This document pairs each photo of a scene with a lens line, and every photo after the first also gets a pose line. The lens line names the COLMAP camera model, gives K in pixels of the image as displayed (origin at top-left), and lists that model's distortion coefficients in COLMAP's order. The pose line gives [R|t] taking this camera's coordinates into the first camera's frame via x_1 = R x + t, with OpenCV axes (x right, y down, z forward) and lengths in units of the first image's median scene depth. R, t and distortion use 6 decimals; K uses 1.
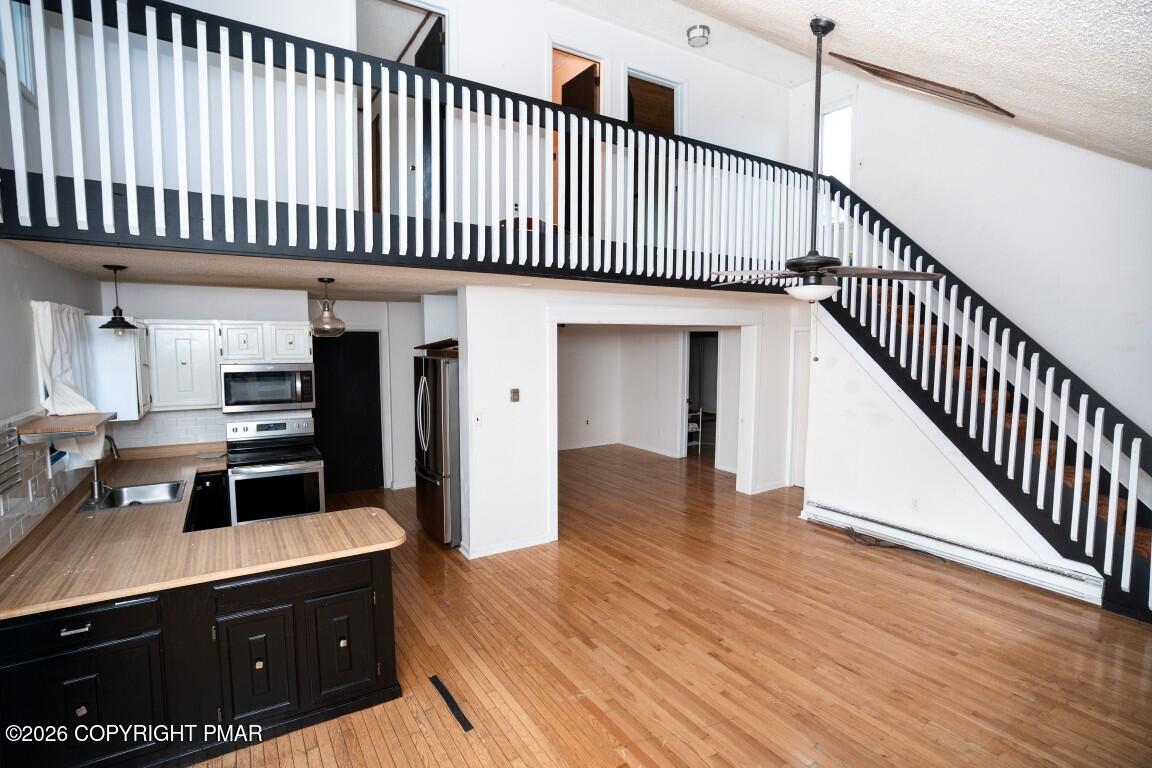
lens RADIAL K [[559.9, 0, 571.9], [0, 559.9, 383.8], [0, 0, 1]] dist [-0.092262, 0.037505]
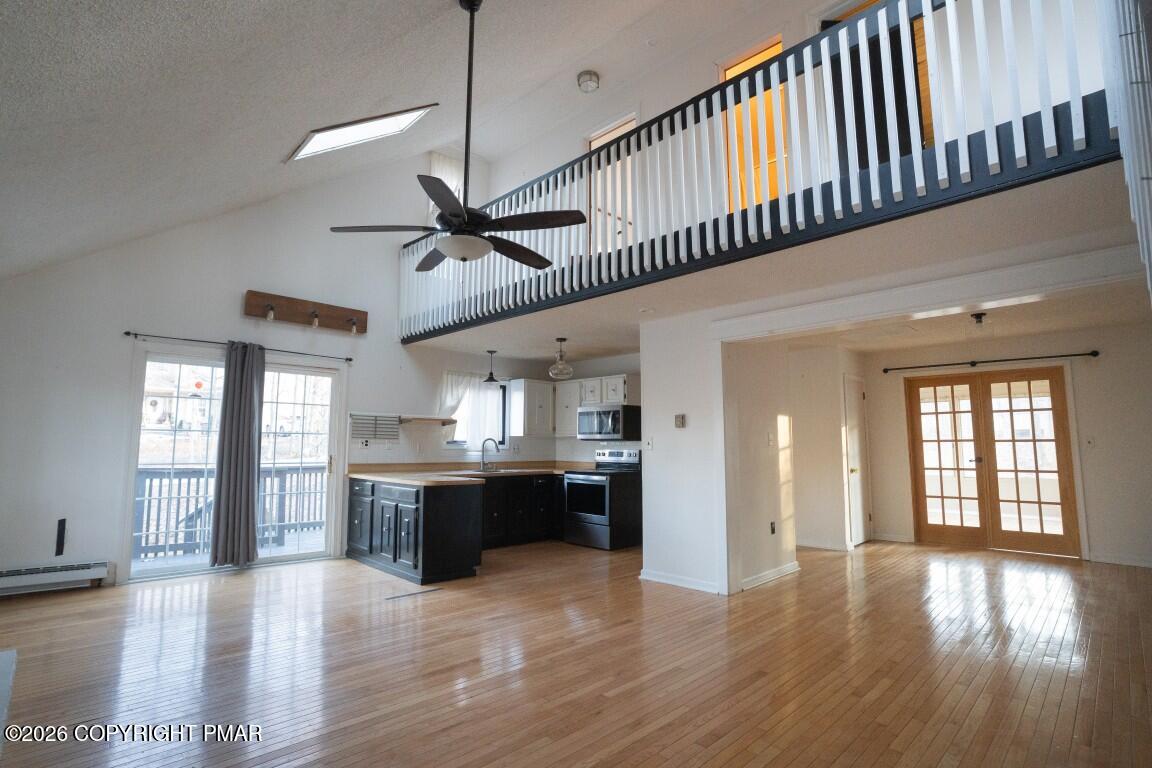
lens RADIAL K [[559.9, 0, 571.9], [0, 559.9, 383.8], [0, 0, 1]] dist [-0.092262, 0.037505]
pose [[0.216841, -0.109551, -0.970041, 0.830031], [-0.073948, 0.988985, -0.128220, 0.097006], [0.973402, 0.099536, 0.206351, 0.618318]]
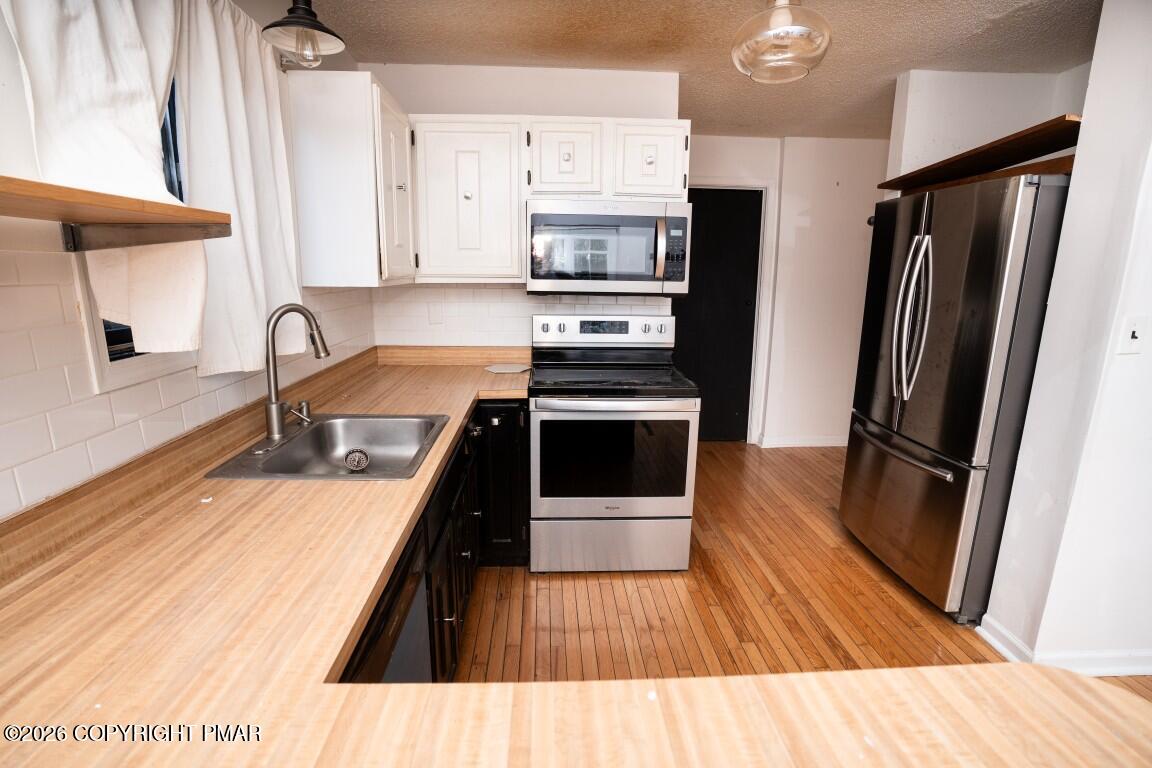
lens RADIAL K [[559.9, 0, 571.9], [0, 559.9, 383.8], [0, 0, 1]] dist [-0.092262, 0.037505]
pose [[0.869262, 0.105789, -0.482899, -0.311299], [-0.045117, 0.989735, 0.135606, 0.063270], [0.492288, -0.096090, 0.865112, 0.507718]]
